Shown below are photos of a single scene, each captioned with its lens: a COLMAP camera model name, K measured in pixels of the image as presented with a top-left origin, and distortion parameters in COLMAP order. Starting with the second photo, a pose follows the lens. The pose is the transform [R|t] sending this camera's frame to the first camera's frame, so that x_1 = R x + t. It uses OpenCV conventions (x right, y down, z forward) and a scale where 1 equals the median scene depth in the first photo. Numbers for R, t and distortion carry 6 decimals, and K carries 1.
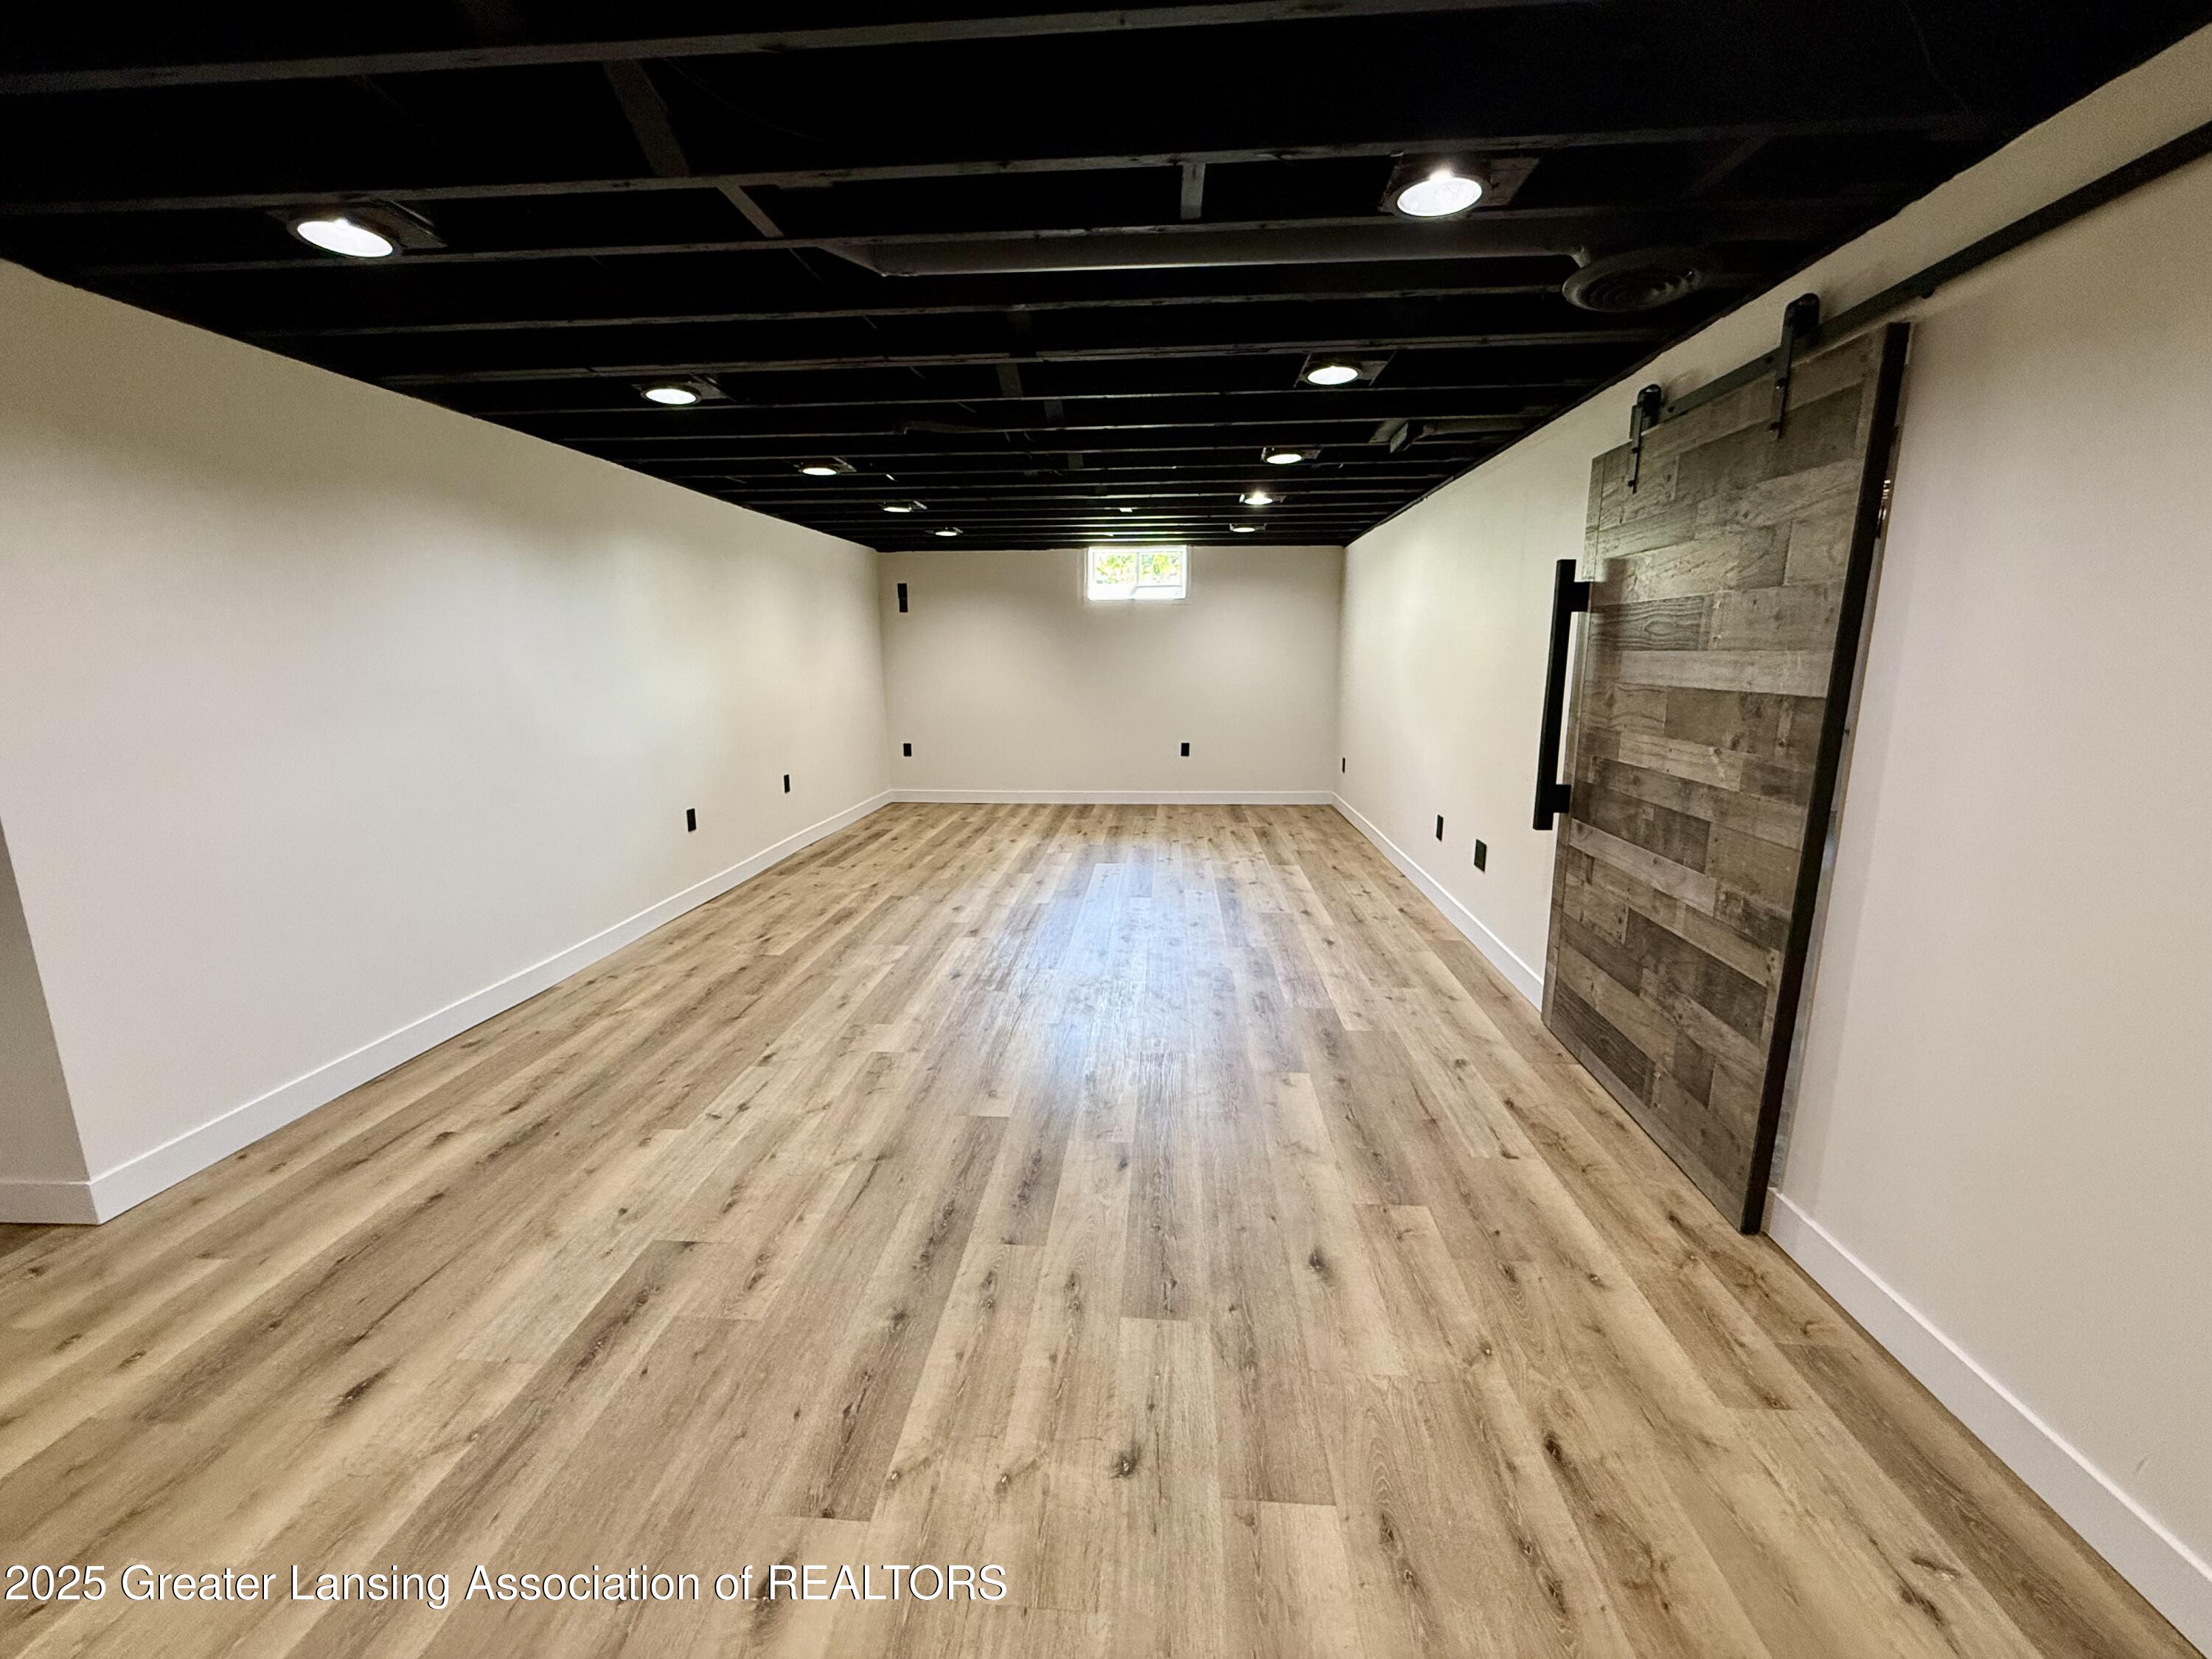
lens RADIAL K [[881.5, 0, 1102.4], [0, 881.5, 826.9], [0, 0, 1]] dist [0.000581, 0.000040]
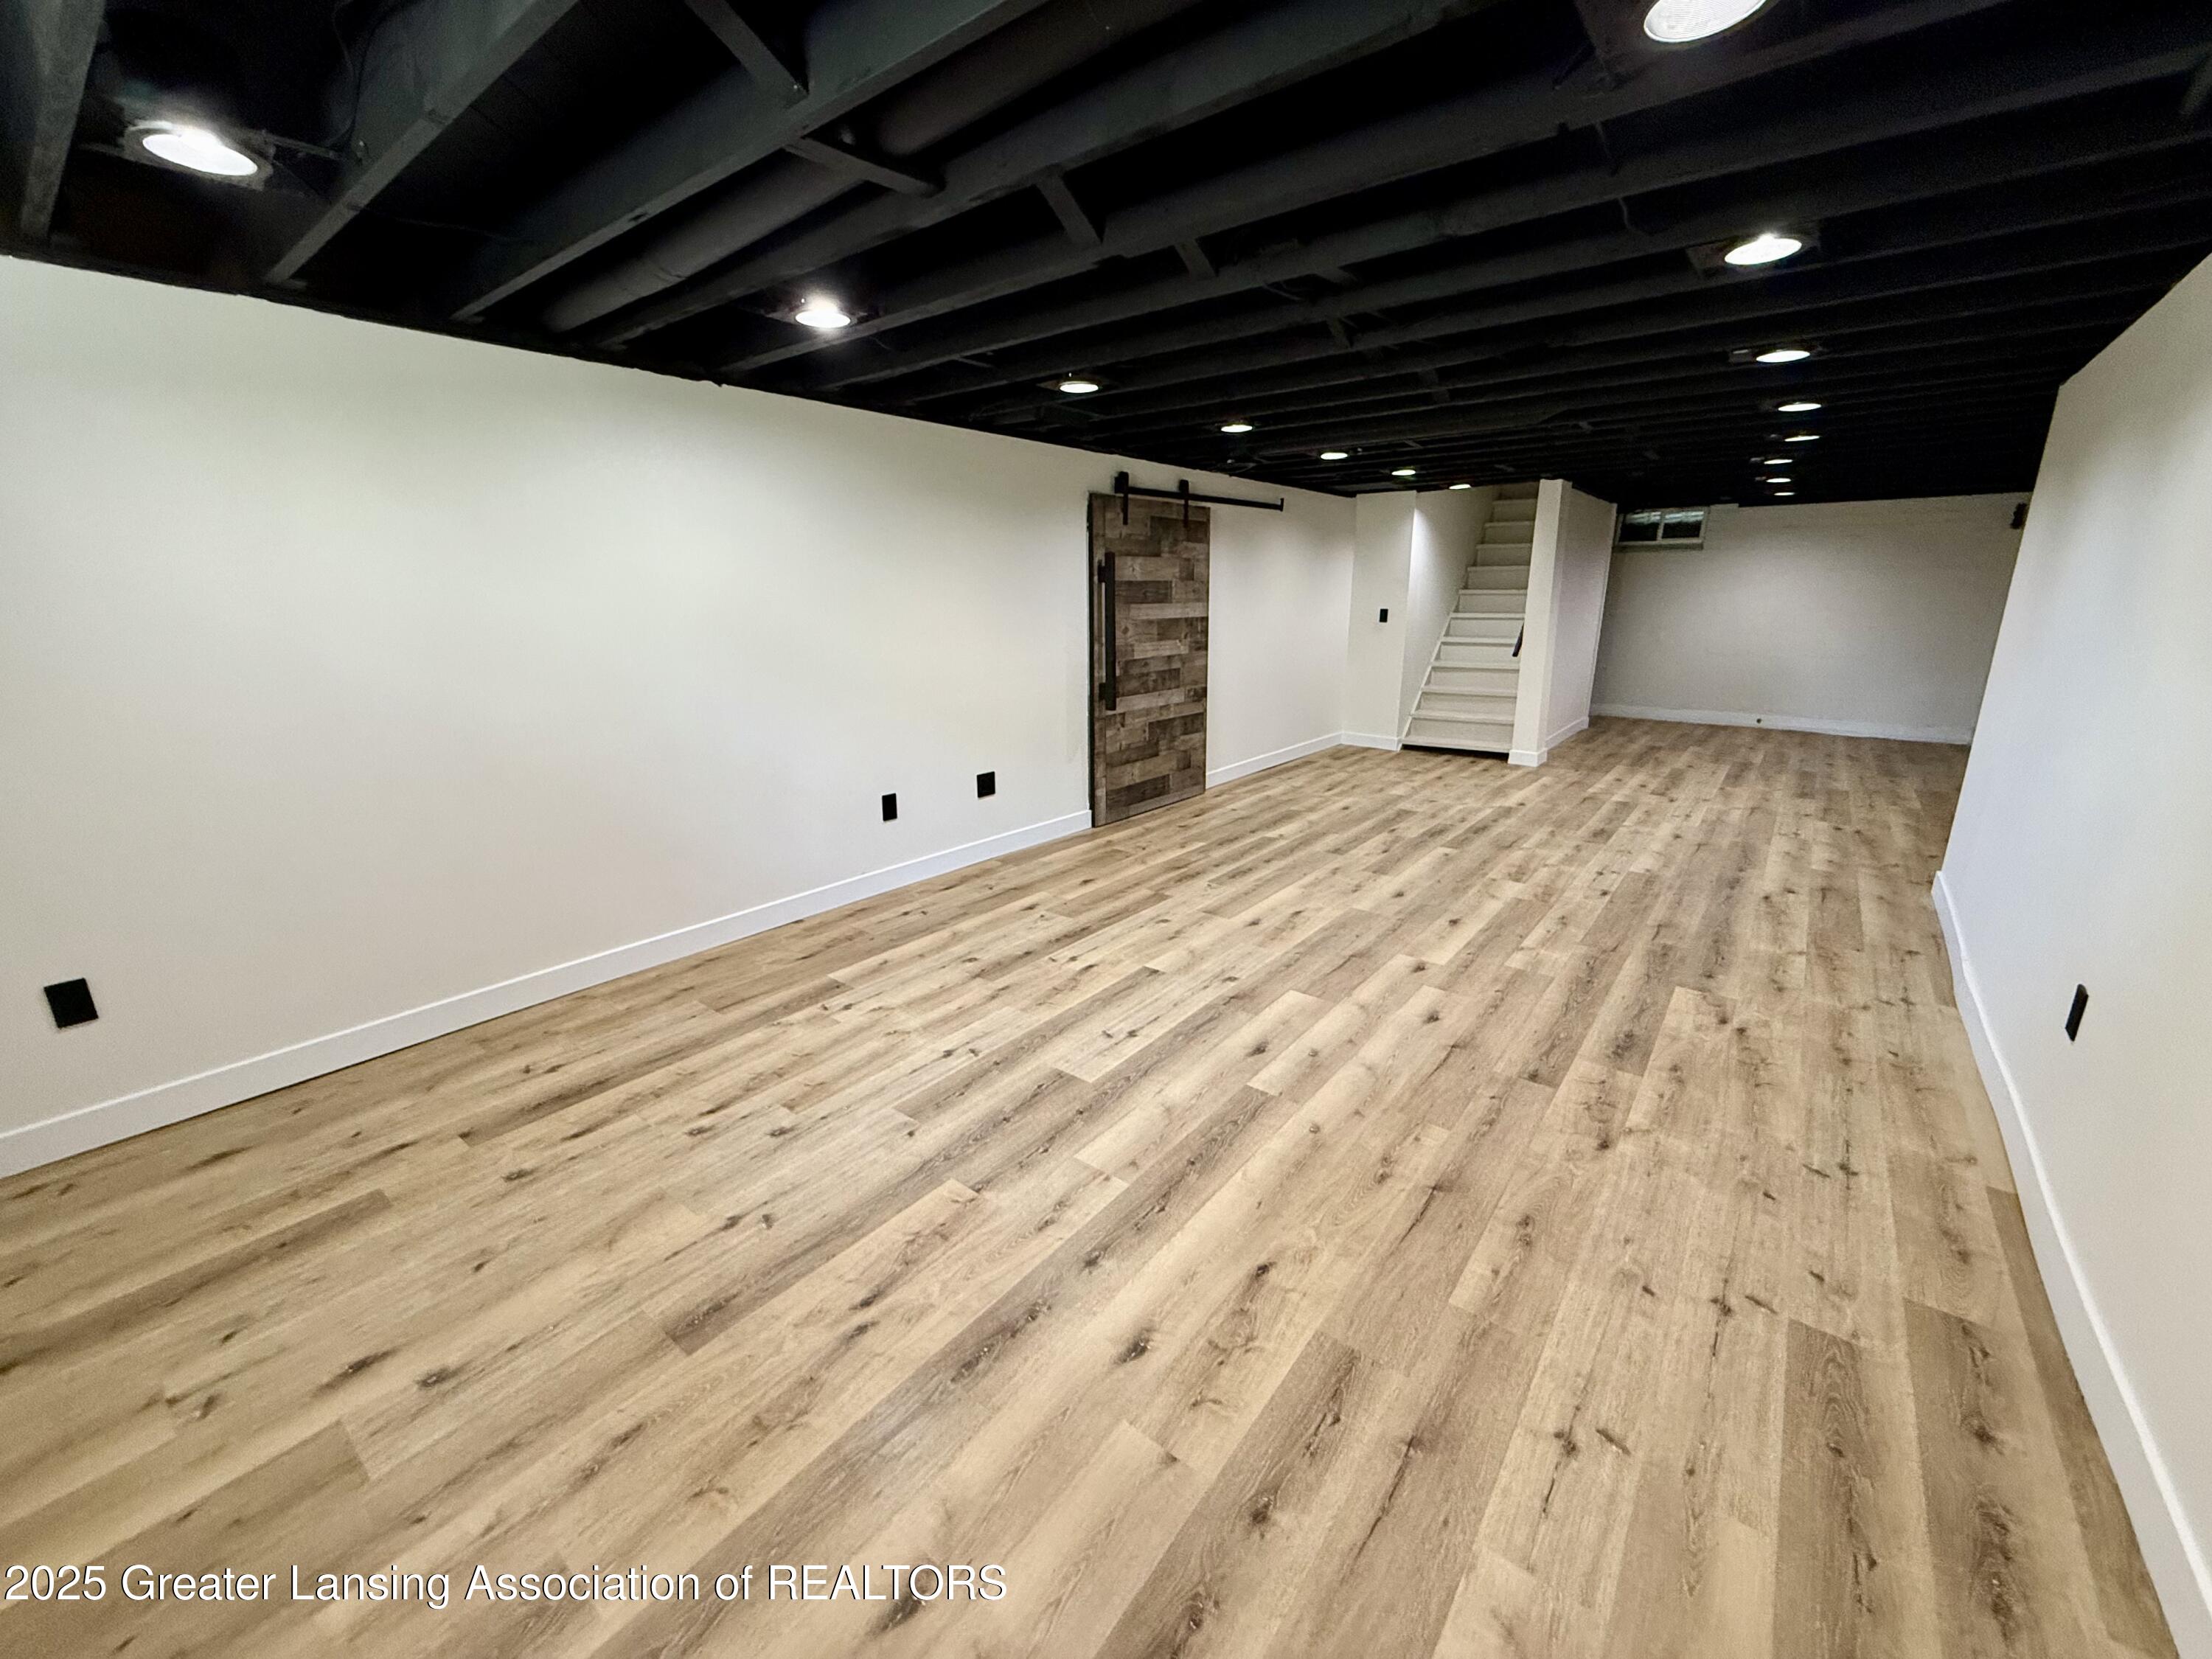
lens RADIAL K [[881.5, 0, 1098.5], [0, 881.5, 831.8], [0, 0, 1]] dist [0.000581, 0.000040]
pose [[-0.826961, -0.137547, 0.545175, -0.390679], [0.122206, 0.902466, 0.413062, -0.430009], [-0.548817, 0.408210, -0.729496, 2.047555]]
